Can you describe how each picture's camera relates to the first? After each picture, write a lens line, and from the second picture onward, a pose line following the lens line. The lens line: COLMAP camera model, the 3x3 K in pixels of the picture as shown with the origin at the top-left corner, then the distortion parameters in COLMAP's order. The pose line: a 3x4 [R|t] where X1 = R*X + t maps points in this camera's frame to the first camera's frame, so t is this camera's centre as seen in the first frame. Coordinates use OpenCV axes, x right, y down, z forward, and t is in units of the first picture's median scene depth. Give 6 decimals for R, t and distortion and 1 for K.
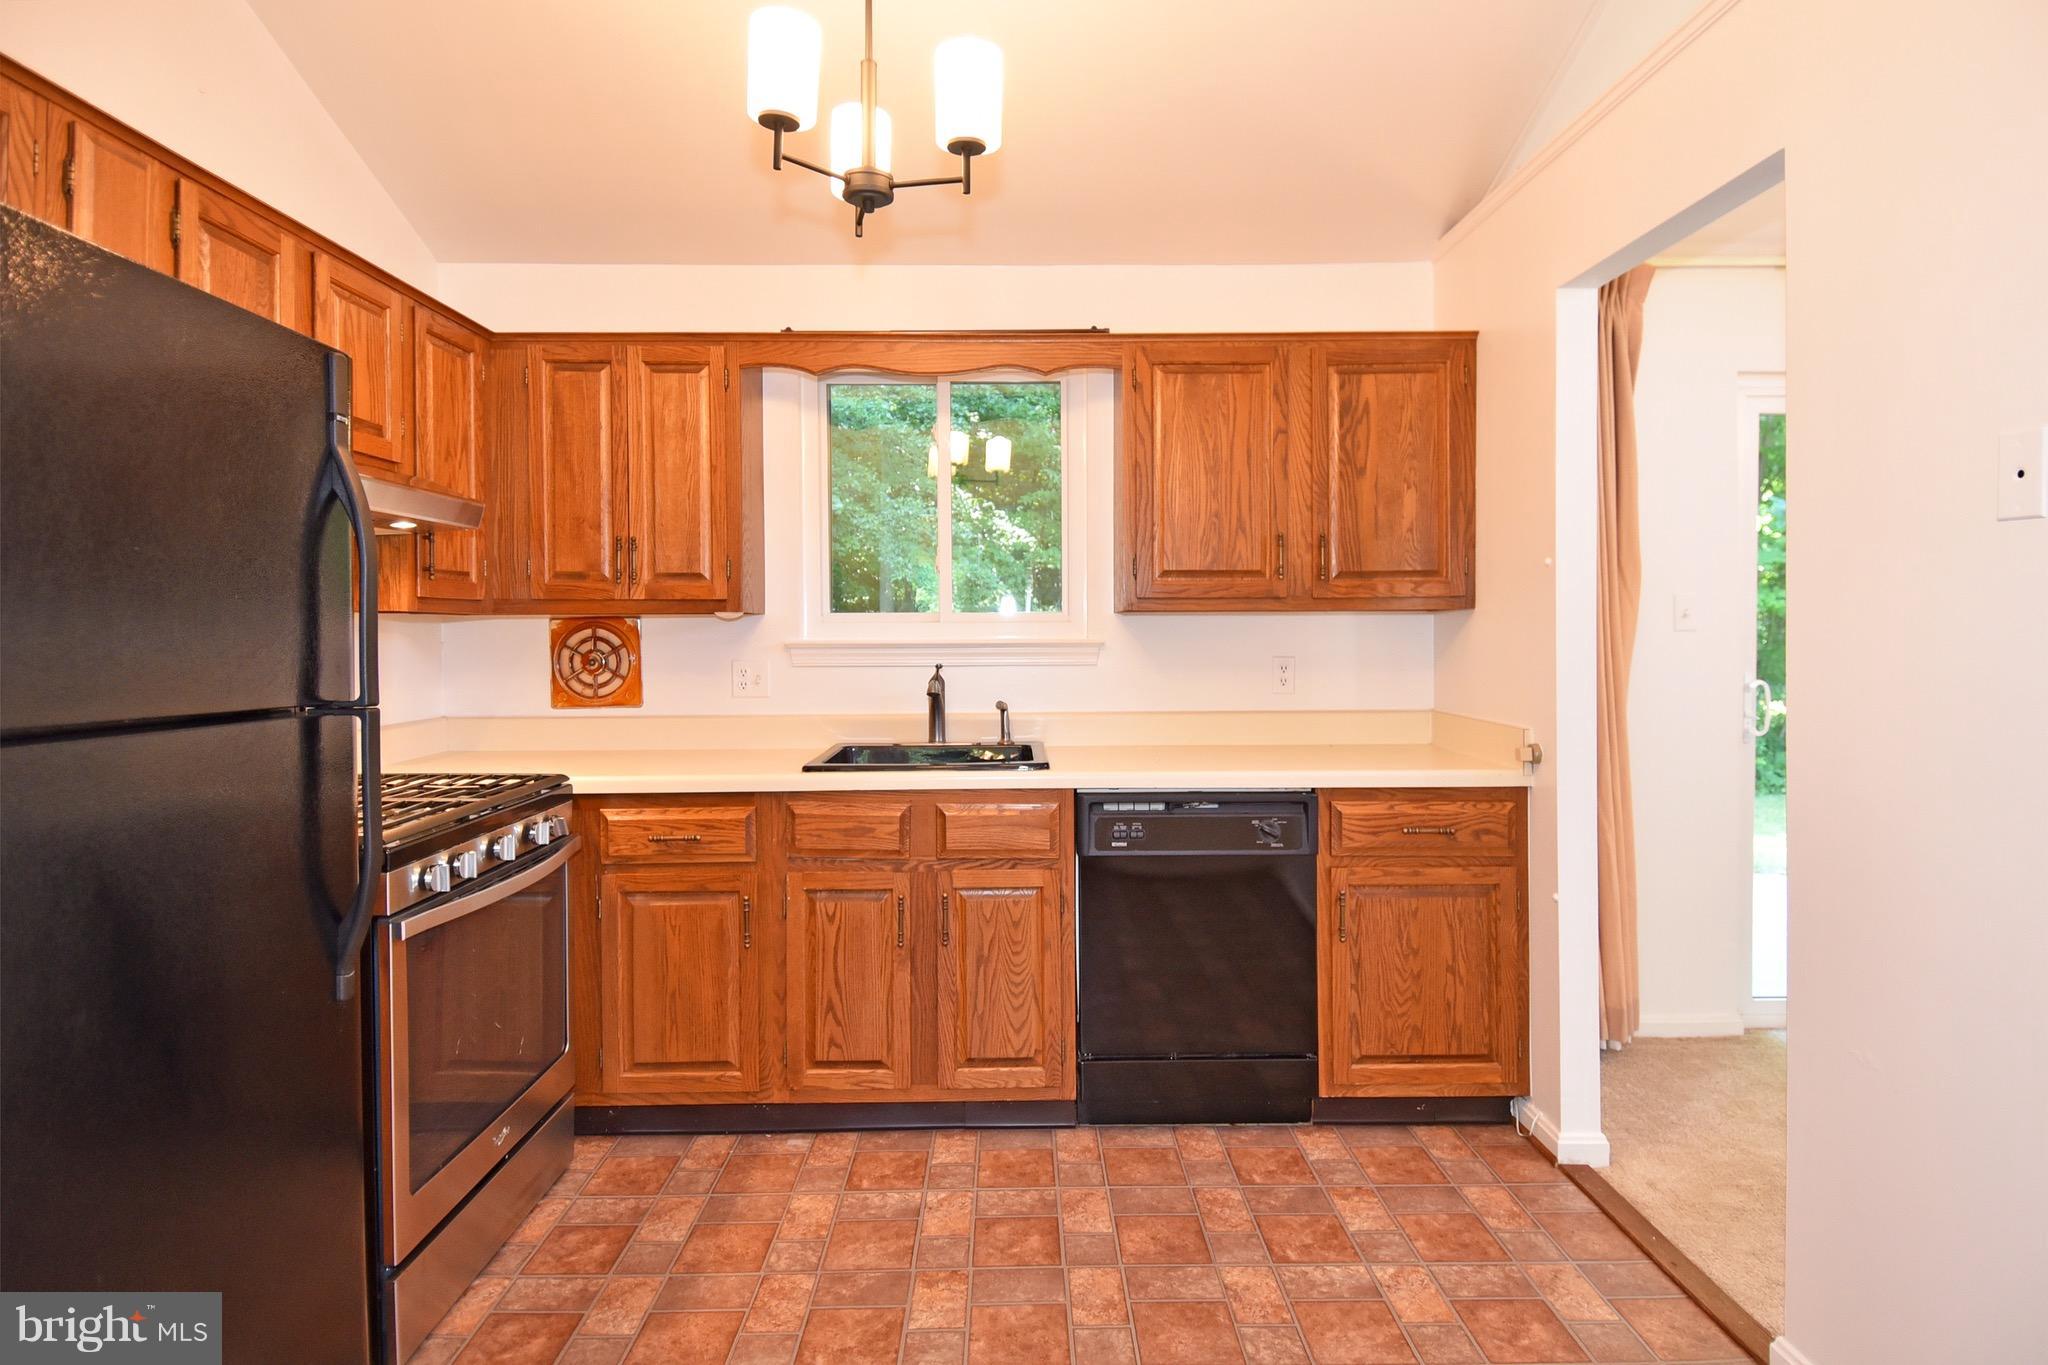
lens RADIAL K [[1125.0, 0, 977.1], [0, 1125.0, 639.8], [0, 0, 1]] dist [0.055624, -0.074915]
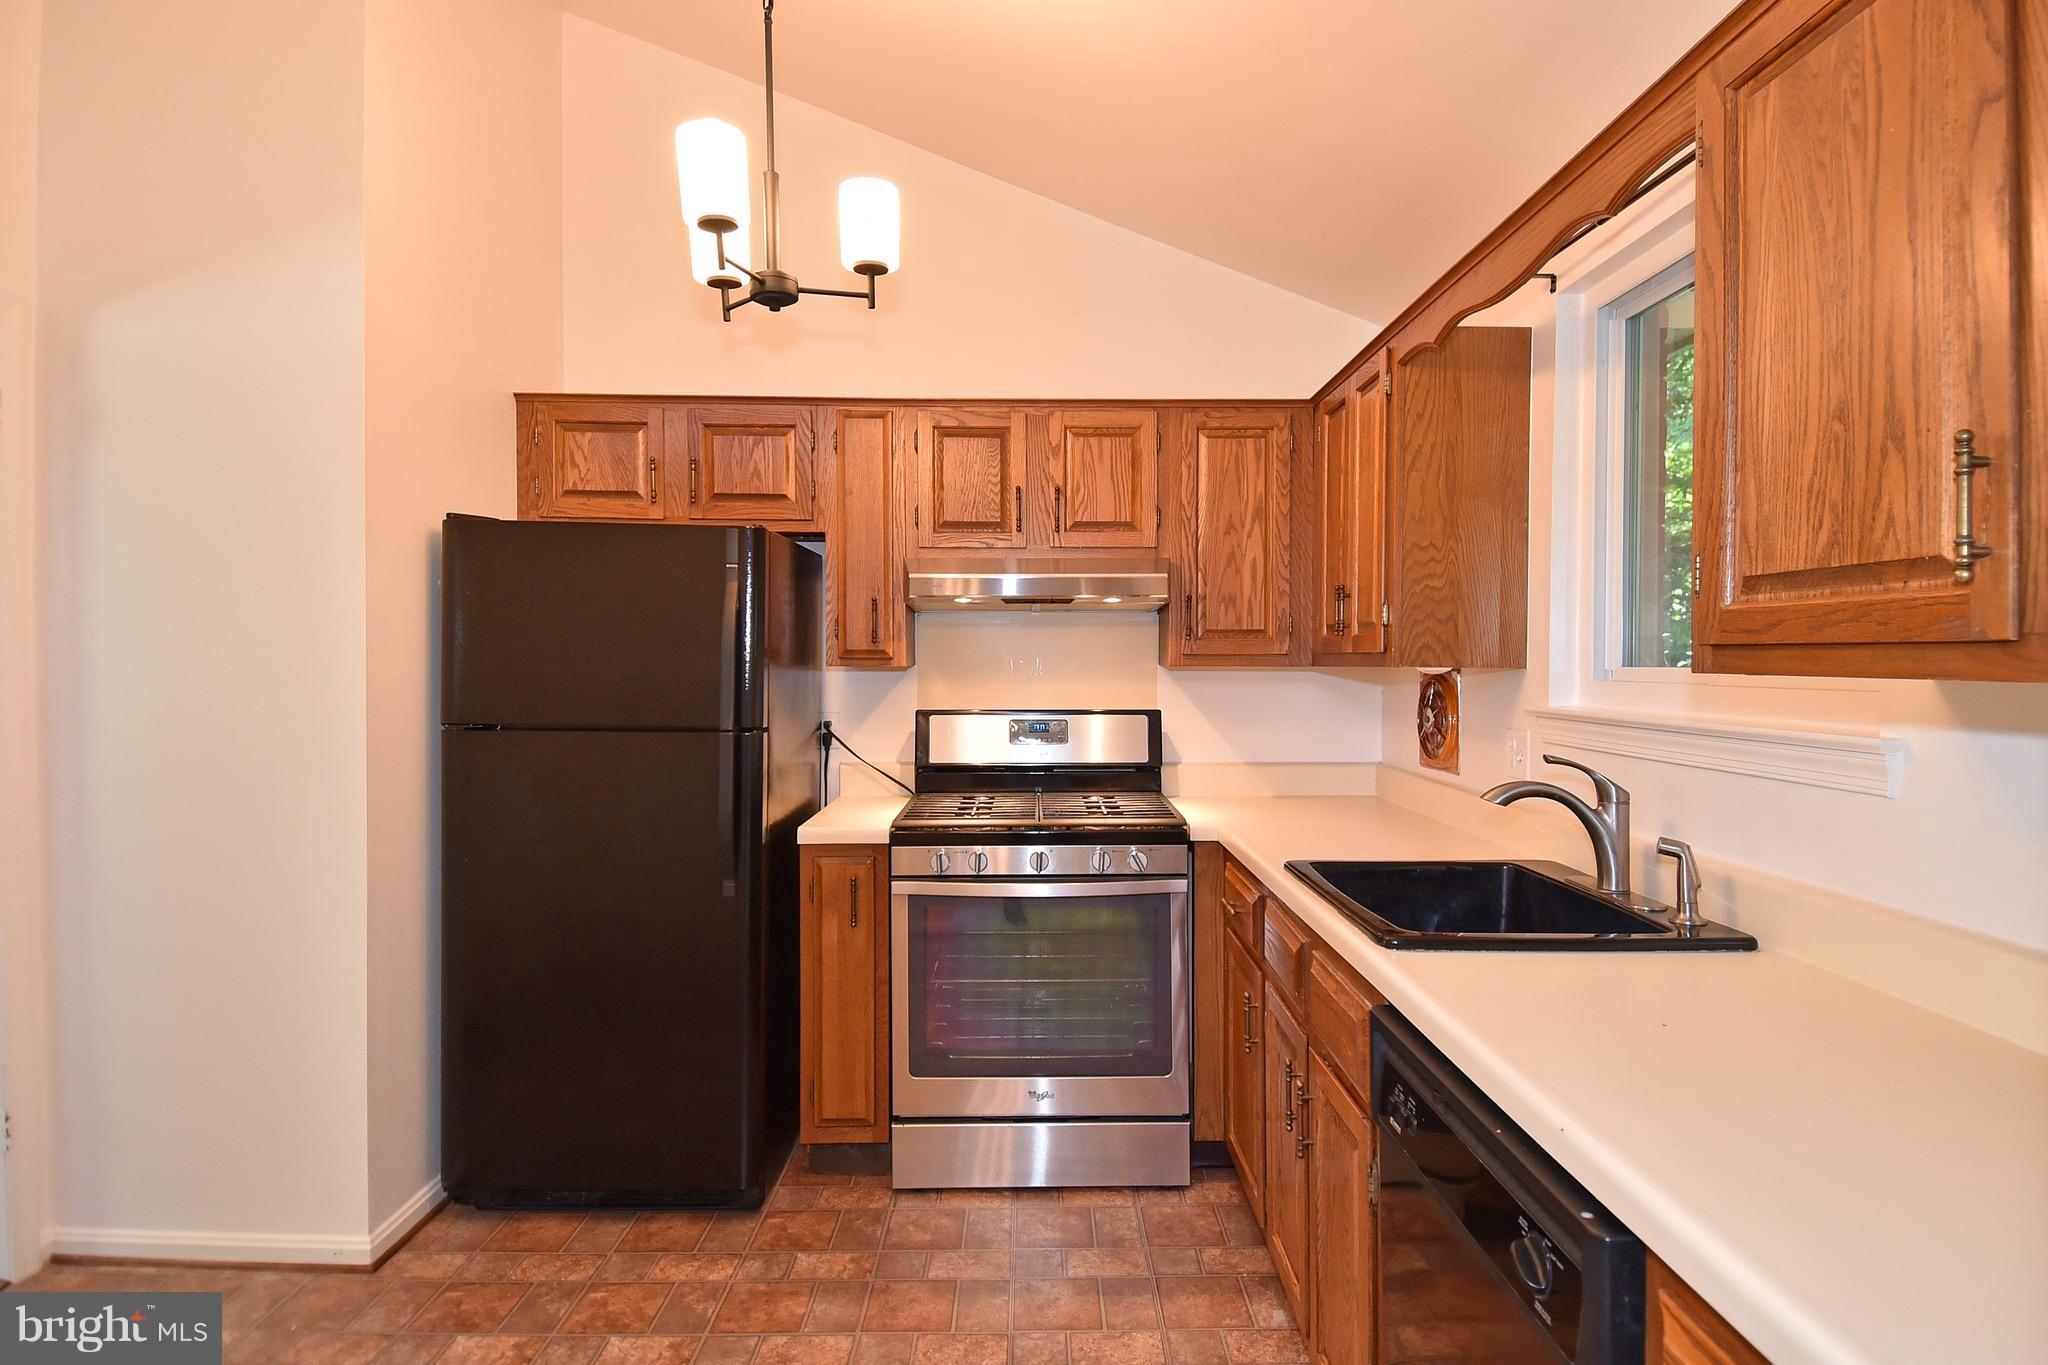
lens RADIAL K [[1085.9, 0, 1066.1], [0, 1085.9, 663.7], [0, 0, 1]] dist [0.041857, -0.000130]
pose [[0.013070, 0.006577, -0.999893, 0.628357], [-0.010971, 0.999919, 0.006434, -0.032711], [0.999854, 0.010885, 0.013141, 0.825686]]
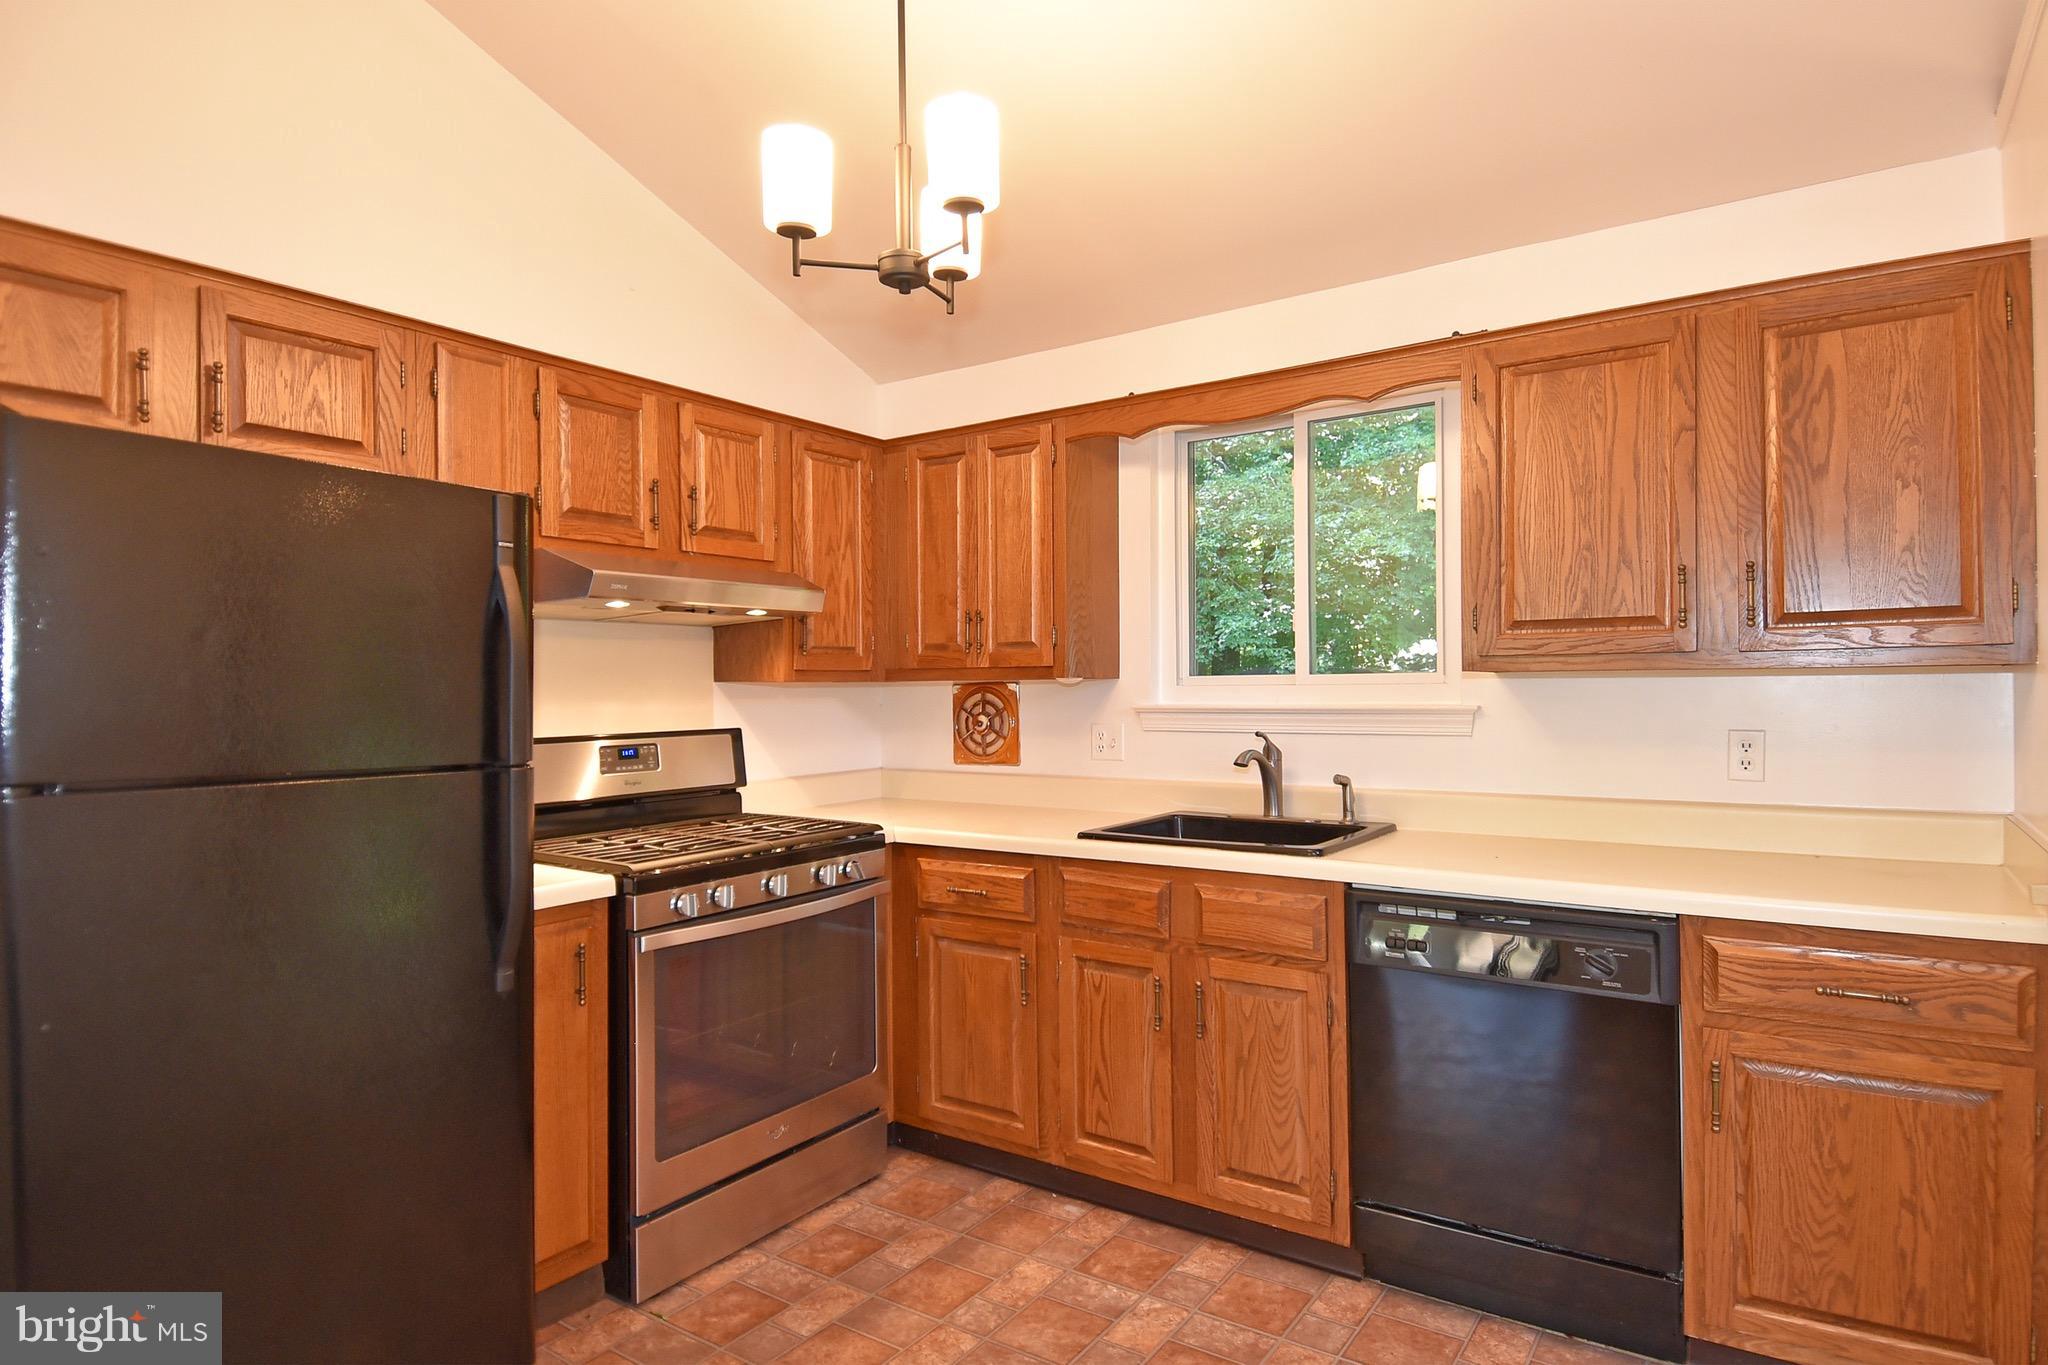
lens RADIAL K [[1109.6, 0, 1024.0], [0, 1109.6, 682.5], [0, 0, 1]] dist [0.057139, -0.060285]
pose [[0.818753, -0.006284, -0.574112, 0.372585], [0.002042, 0.999966, -0.008034, -0.013642], [0.574143, 0.005405, 0.818737, 0.161846]]
